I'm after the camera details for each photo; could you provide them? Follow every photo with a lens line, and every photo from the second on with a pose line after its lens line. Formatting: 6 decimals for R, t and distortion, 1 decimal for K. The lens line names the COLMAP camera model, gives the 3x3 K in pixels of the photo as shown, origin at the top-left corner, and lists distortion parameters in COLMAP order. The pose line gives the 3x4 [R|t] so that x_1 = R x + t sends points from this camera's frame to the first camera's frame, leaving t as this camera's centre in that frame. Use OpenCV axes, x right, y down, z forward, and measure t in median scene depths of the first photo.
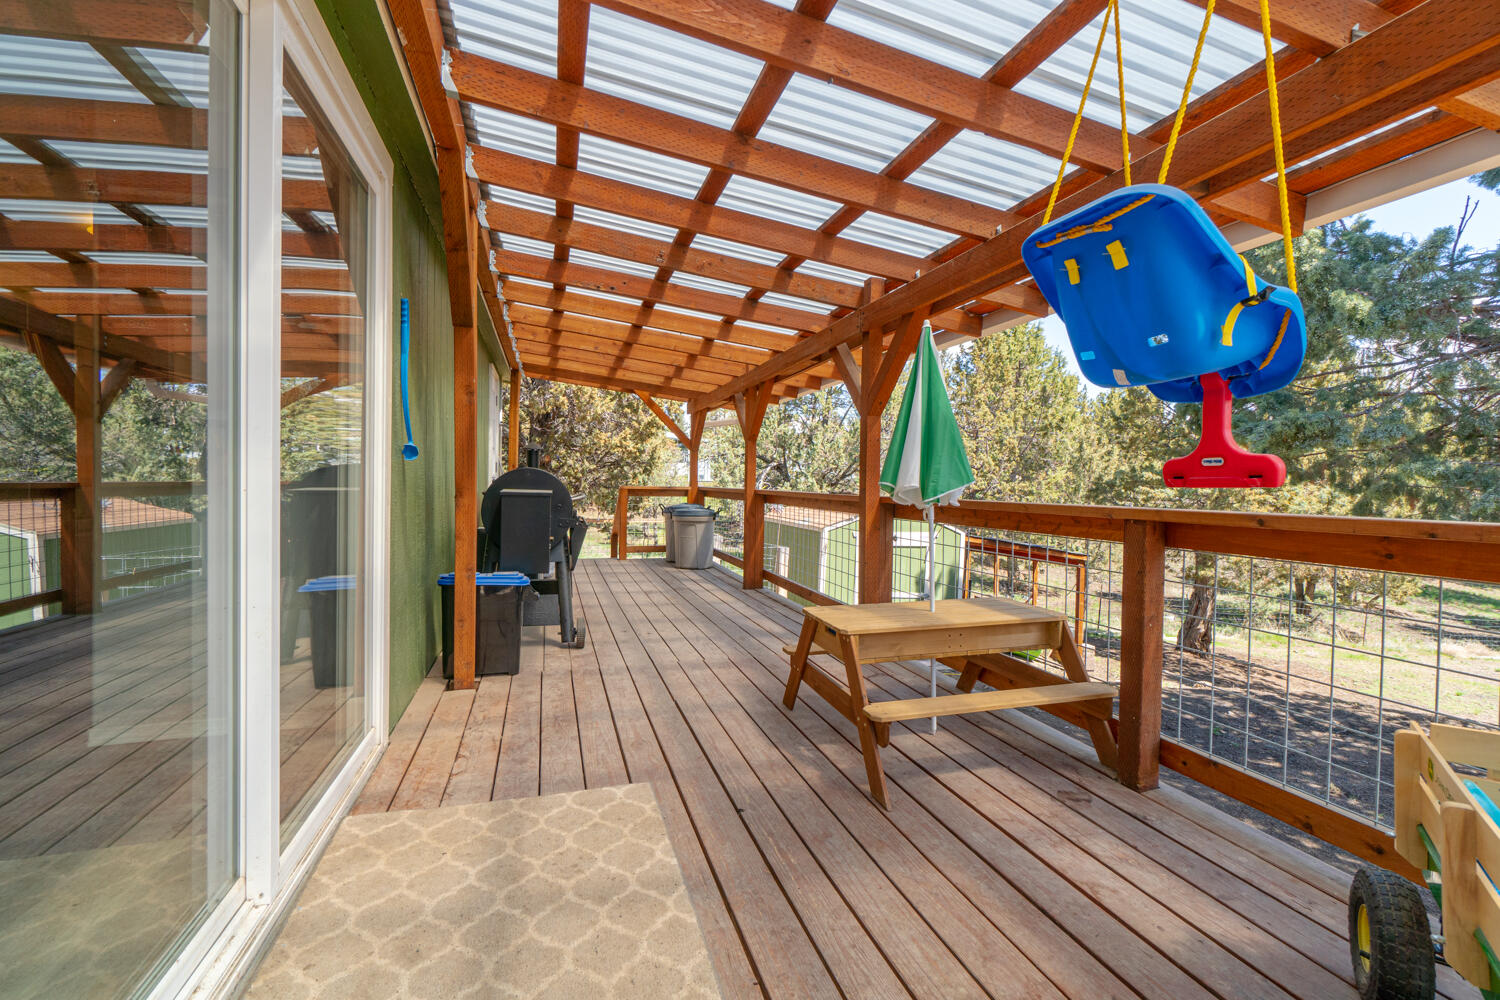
lens RADIAL K [[651.1, 0, 750.9], [0, 651.1, 497.5], [0, 0, 1]] dist [0.000602, 0.000693]
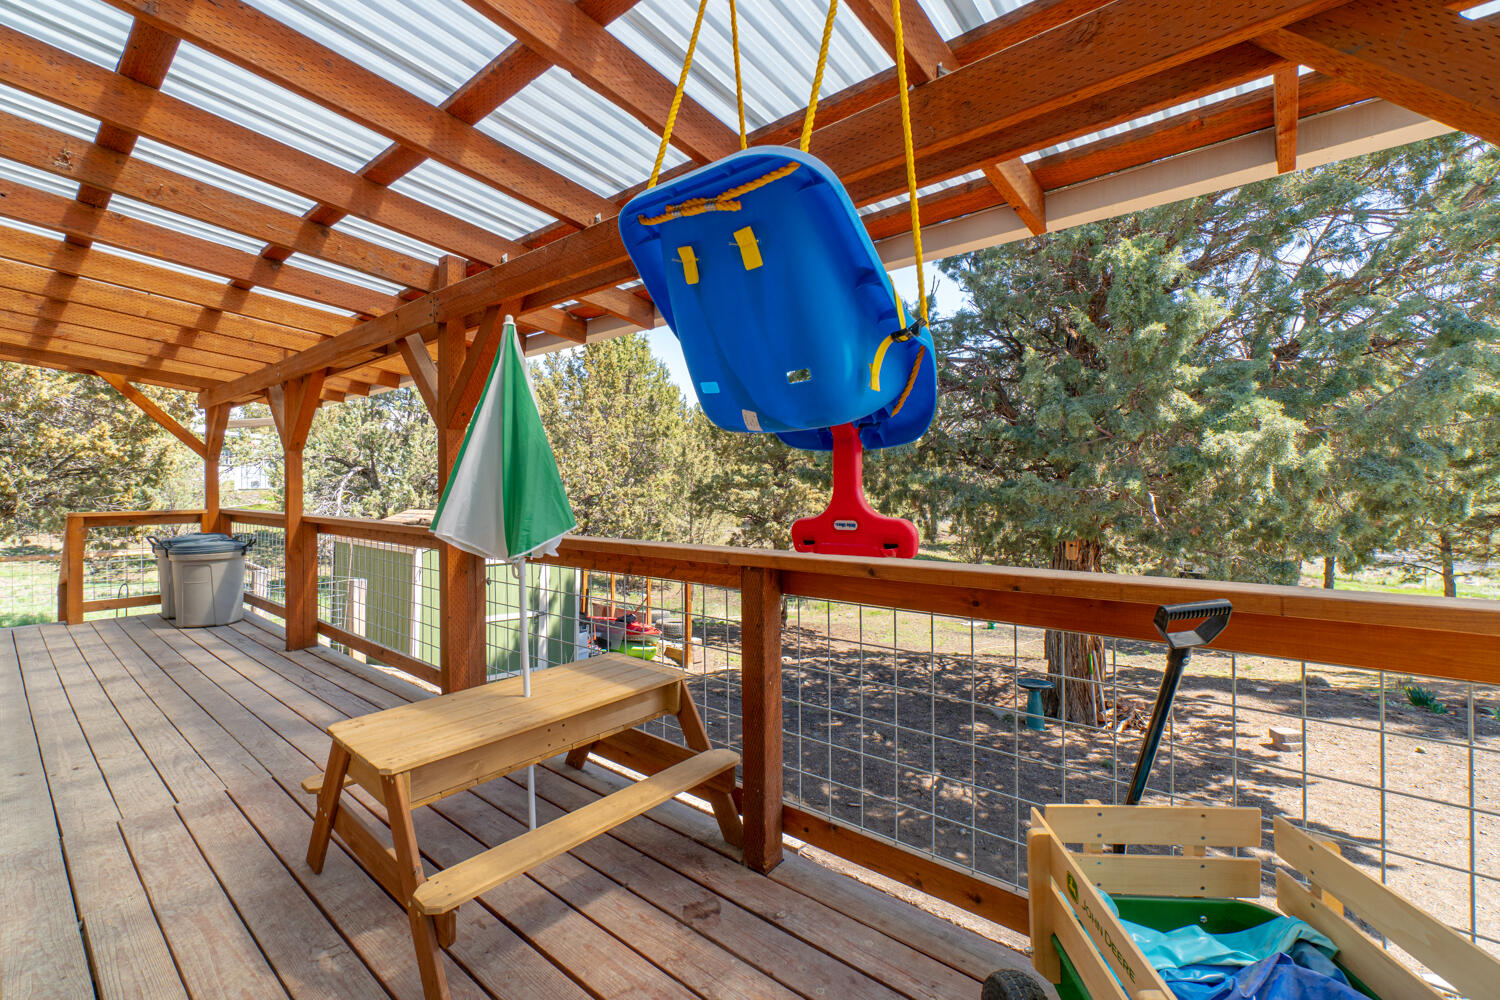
lens RADIAL K [[651.1, 0, 748.5], [0, 651.1, 493.3], [0, 0, 1]] dist [0.000602, 0.000693]
pose [[0.843055, -0.024985, 0.537247, 0.062155], [0.029570, 0.999563, 0.000082, -0.037839], [-0.537015, 0.015817, 0.843425, 0.141627]]
